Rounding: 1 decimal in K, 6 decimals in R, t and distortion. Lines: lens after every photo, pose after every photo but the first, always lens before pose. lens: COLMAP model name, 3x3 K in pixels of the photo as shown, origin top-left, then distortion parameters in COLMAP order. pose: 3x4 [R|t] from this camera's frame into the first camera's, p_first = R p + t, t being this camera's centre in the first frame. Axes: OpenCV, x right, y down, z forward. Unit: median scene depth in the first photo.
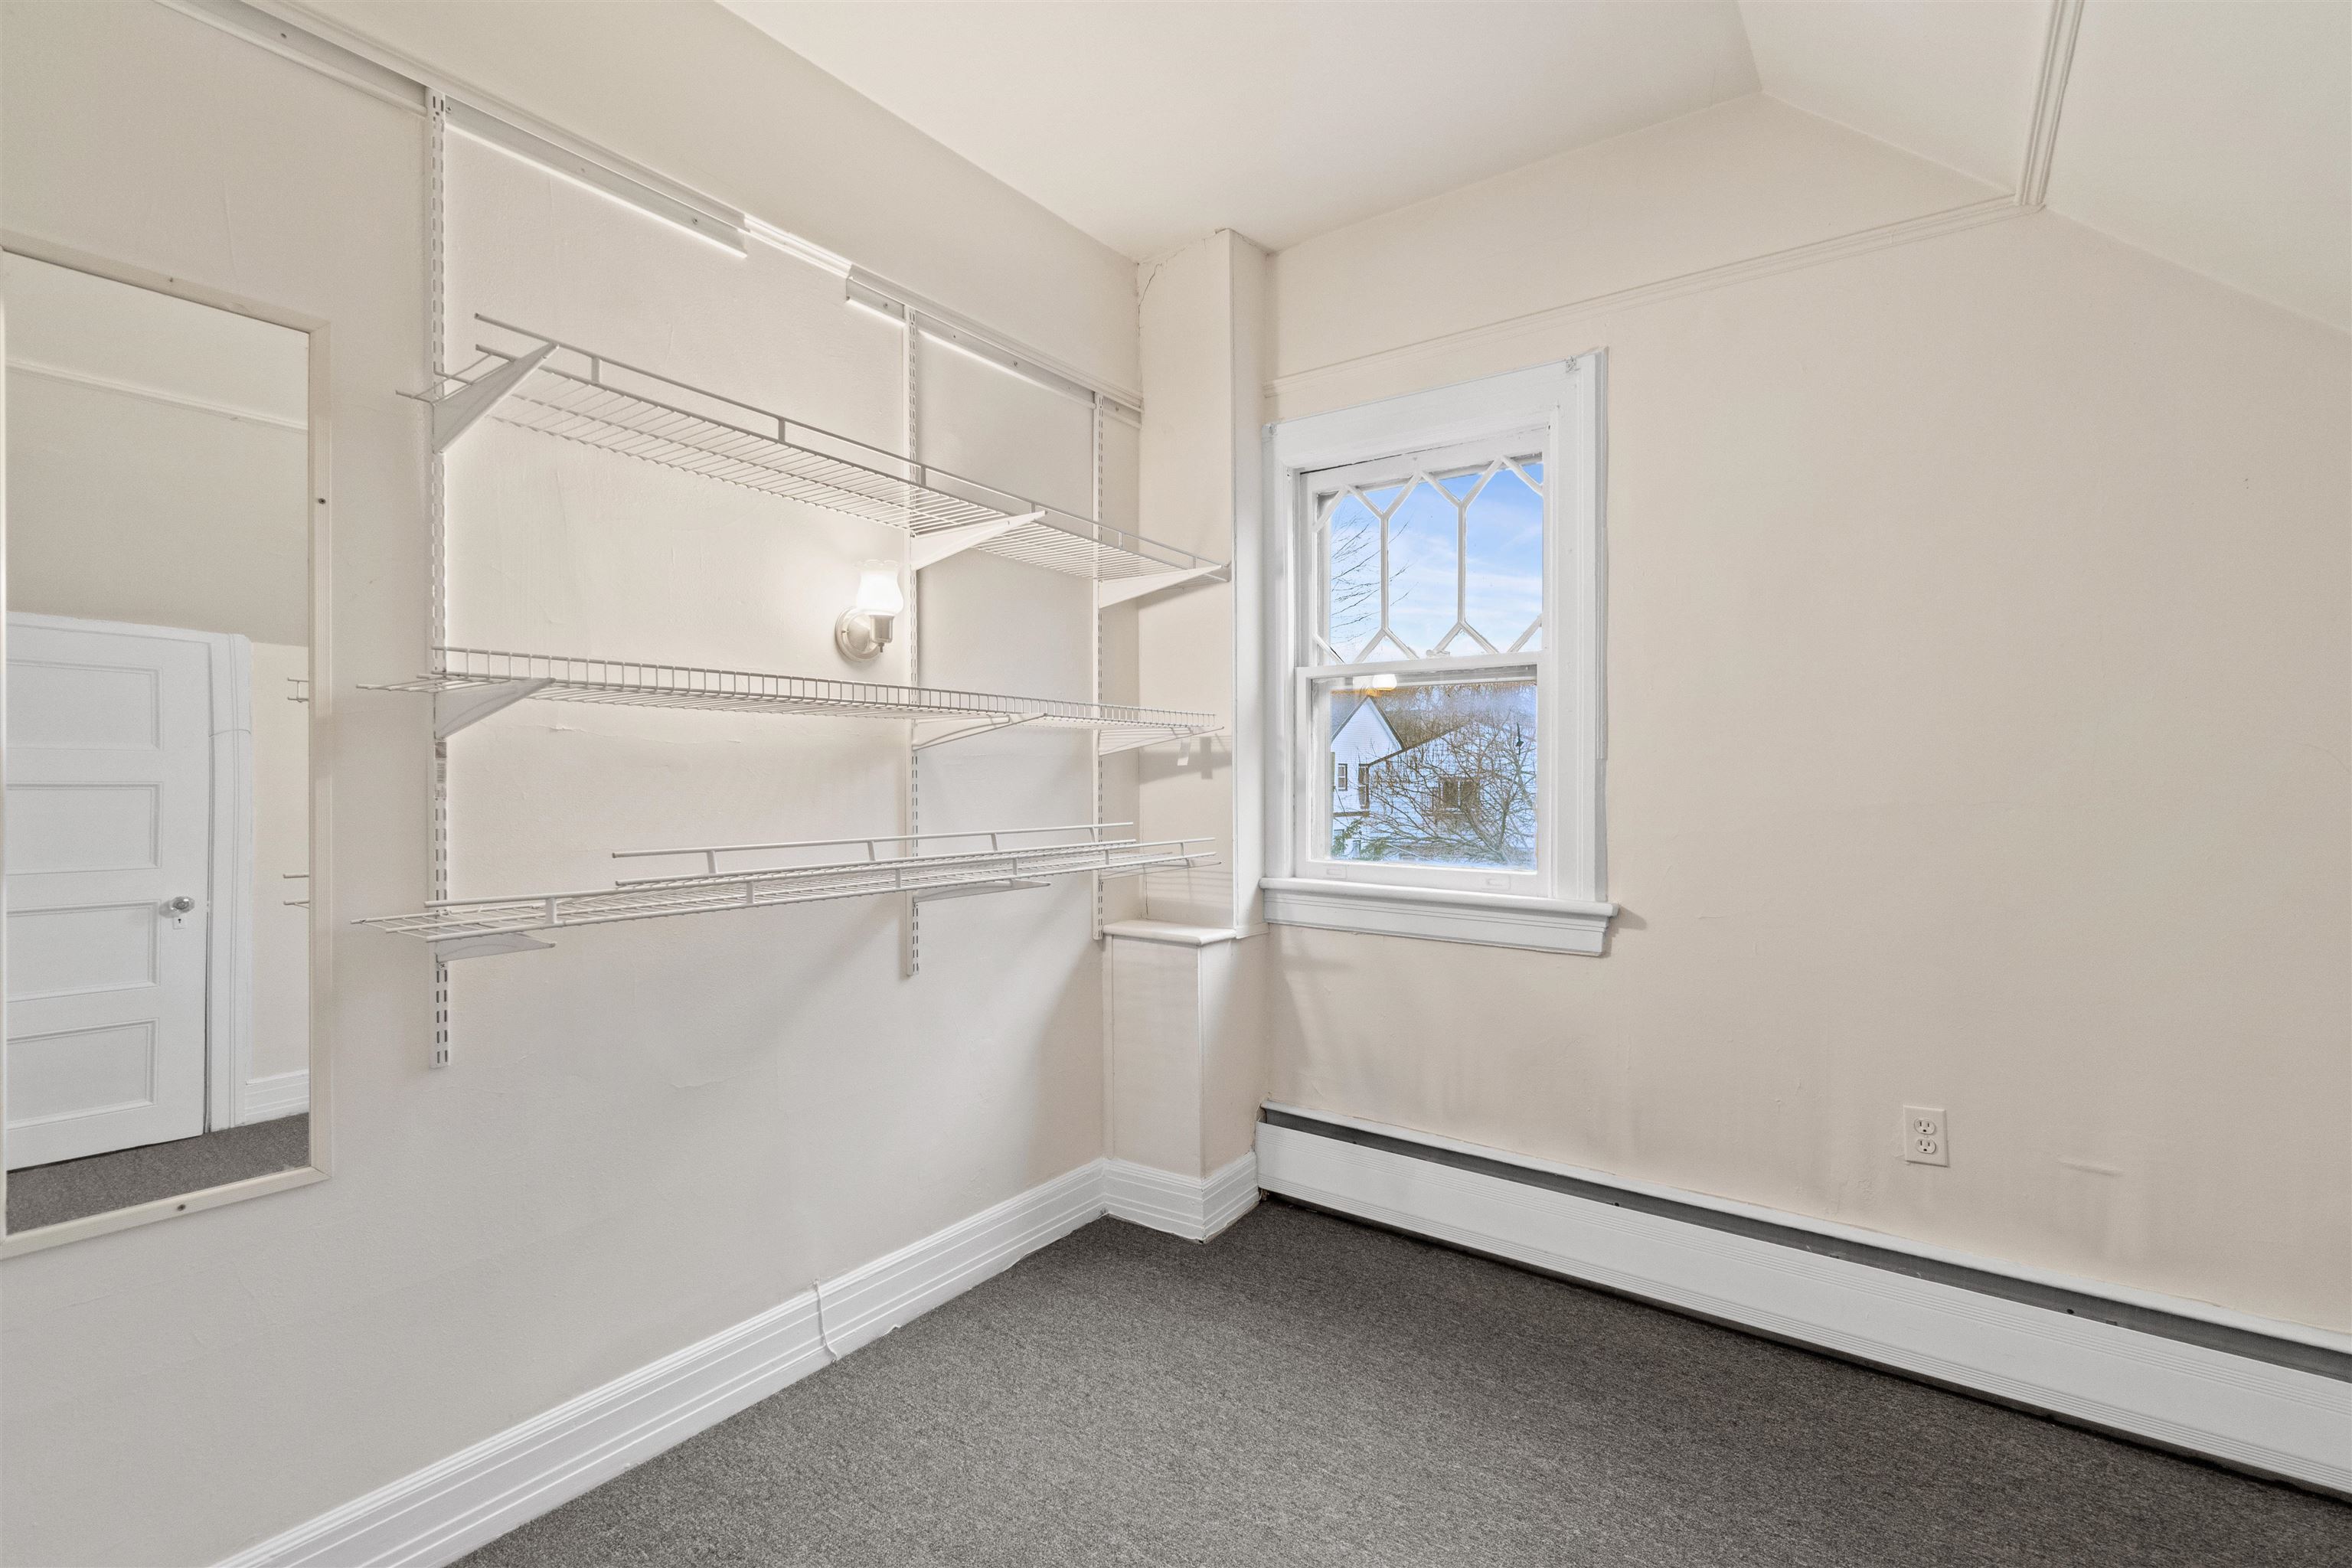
lens RADIAL K [[1014.1, 0, 1170.4], [0, 1014.1, 770.6], [0, 0, 1]] dist [-0.001188, 0.000571]
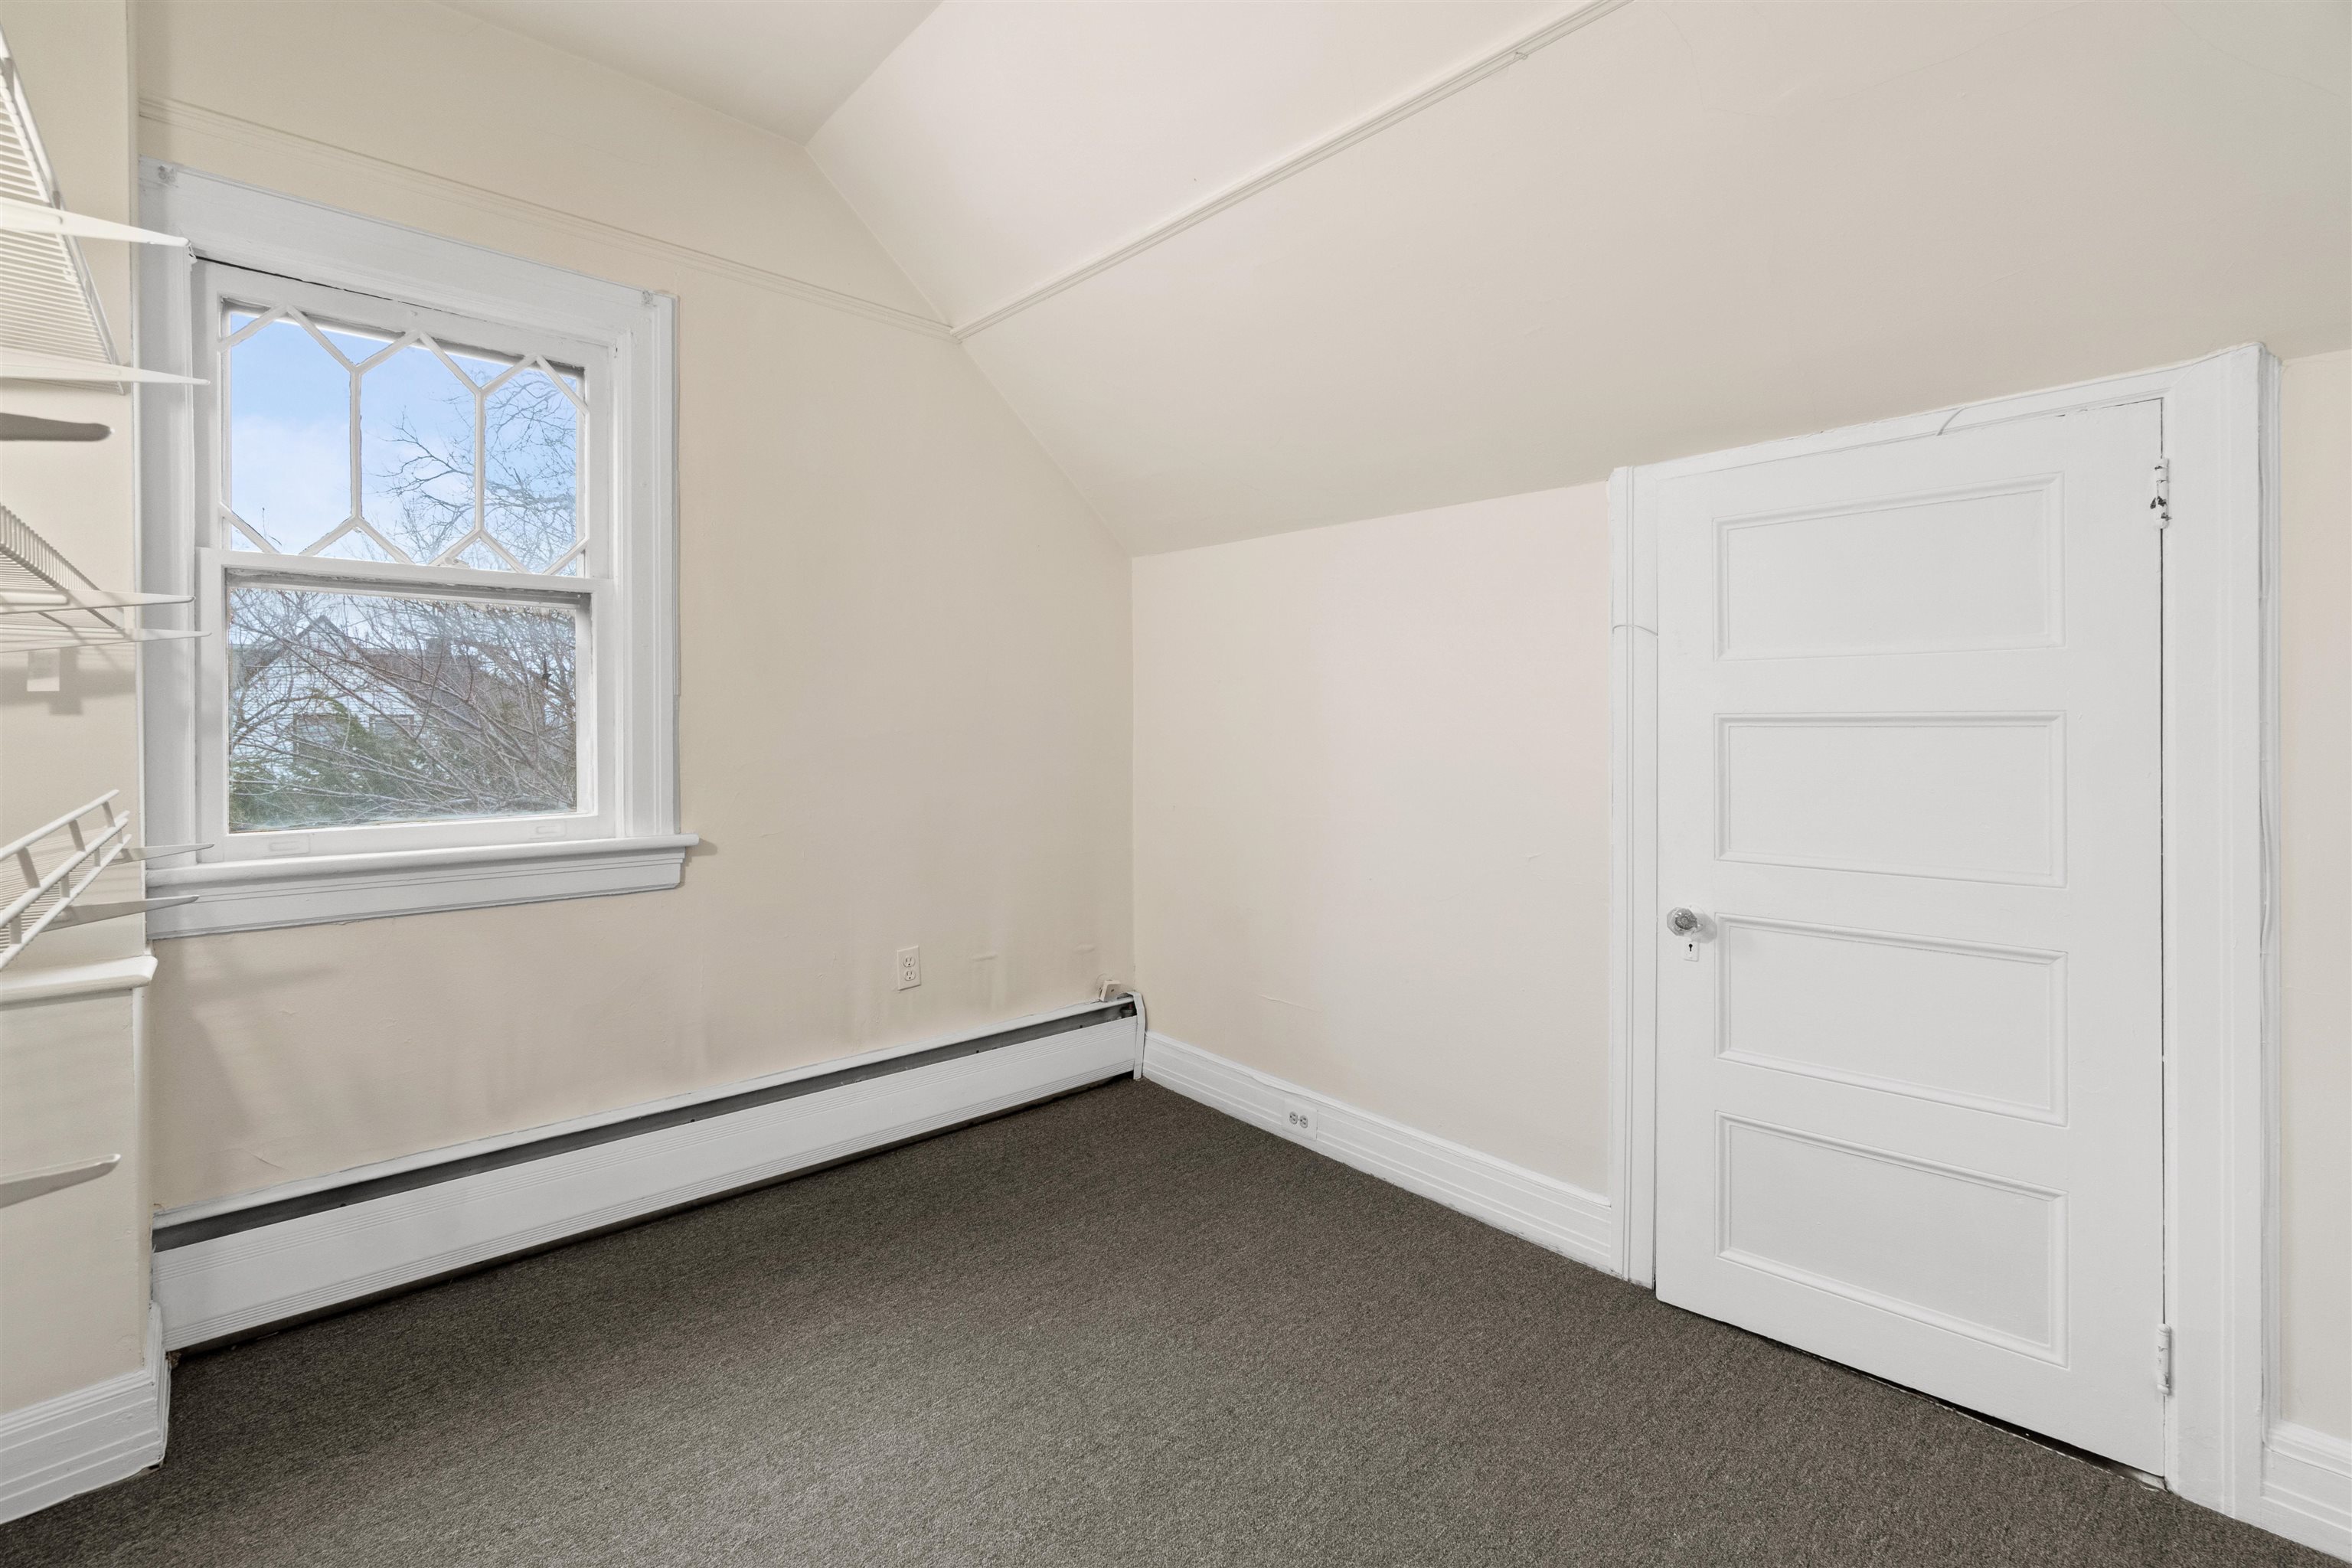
lens RADIAL K [[1038.3, 0, 1126.0], [0, 1038.3, 709.4], [0, 0, 1]] dist [-0.002070, 0.000184]
pose [[0.233696, 0.005535, 0.972294, -0.482675], [-0.005744, 0.999974, -0.004311, 0.004751], [-0.972293, -0.004578, 0.233722, 0.305350]]
